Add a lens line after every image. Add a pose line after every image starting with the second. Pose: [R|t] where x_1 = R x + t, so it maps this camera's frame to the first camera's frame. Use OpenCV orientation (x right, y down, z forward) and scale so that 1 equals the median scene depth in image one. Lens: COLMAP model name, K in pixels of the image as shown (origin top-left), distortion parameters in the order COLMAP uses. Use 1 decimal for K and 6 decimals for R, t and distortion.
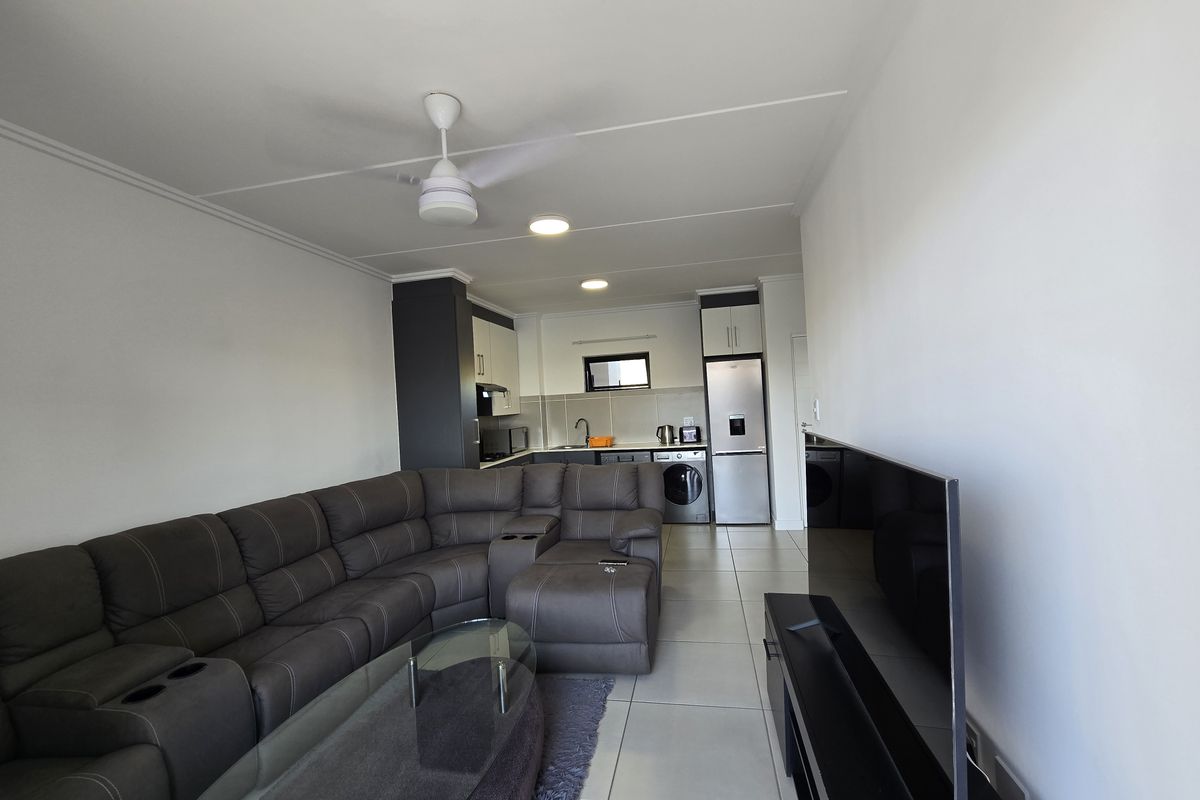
lens RADIAL K [[491.9, 0, 609.2], [0, 491.9, 402.3], [0, 0, 1]] dist [-0.001751, -0.000800]
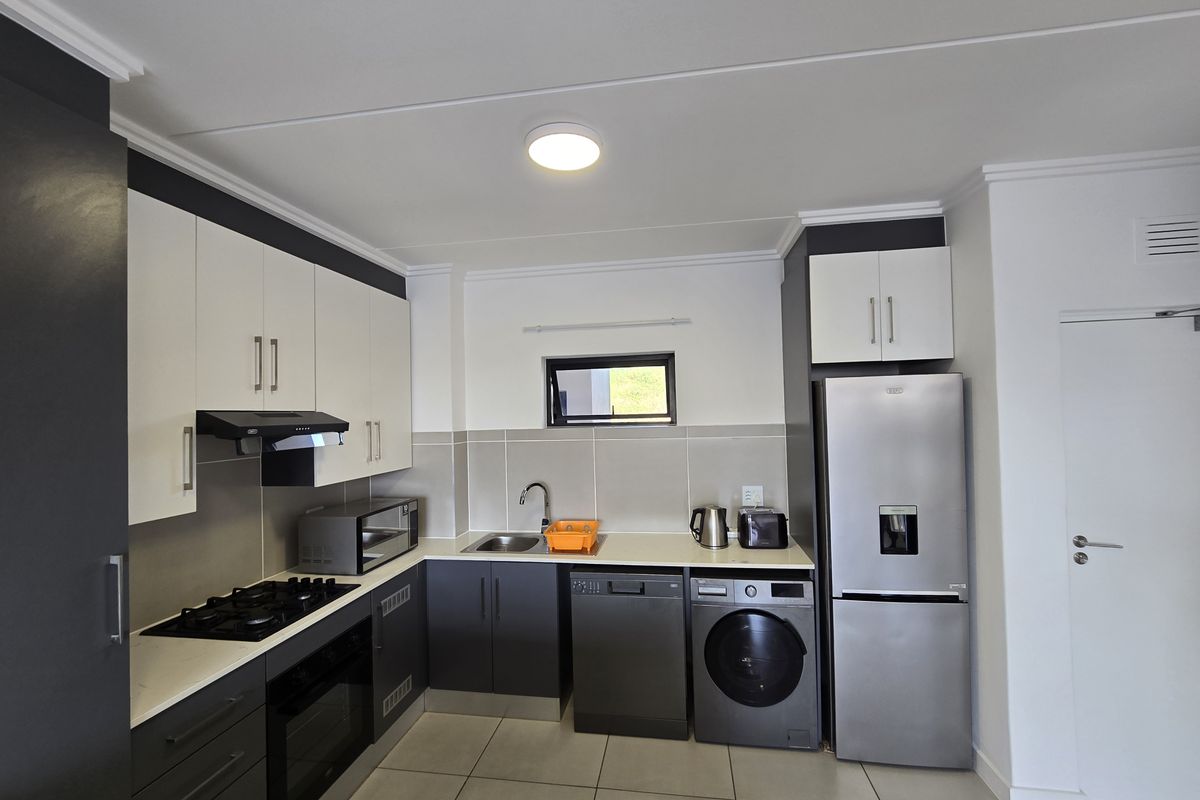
lens RADIAL K [[491.9, 0, 609.2], [0, 491.9, 402.3], [0, 0, 1]] dist [-0.001751, -0.000800]
pose [[0.998686, 0.032372, 0.039740, -0.004144], [-0.031520, 0.999264, -0.021871, -0.039247], [-0.040419, 0.020590, 0.998971, 0.517899]]
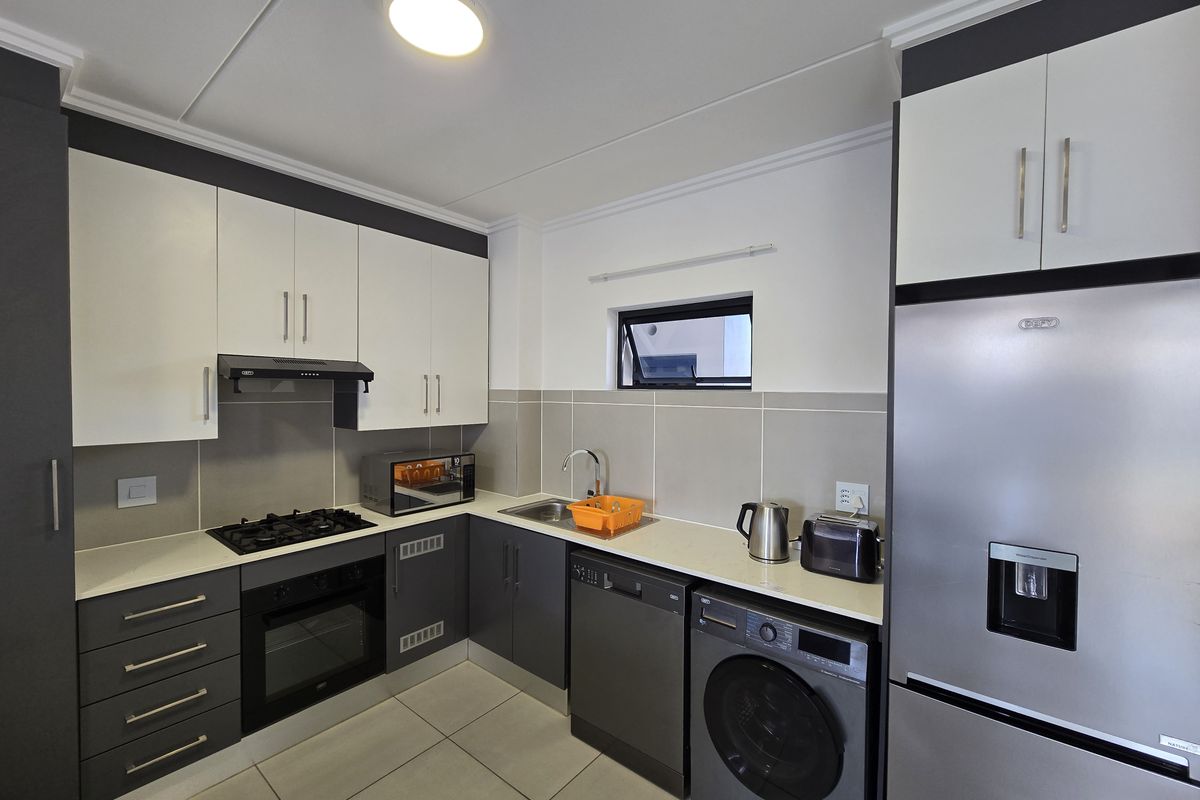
lens RADIAL K [[491.9, 0, 609.2], [0, 491.9, 402.3], [0, 0, 1]] dist [-0.001751, -0.000800]
pose [[0.886457, 0.074882, -0.456713, 0.165438], [-0.058328, 0.997032, 0.050260, -0.032790], [0.459121, -0.017914, 0.888193, 0.635547]]
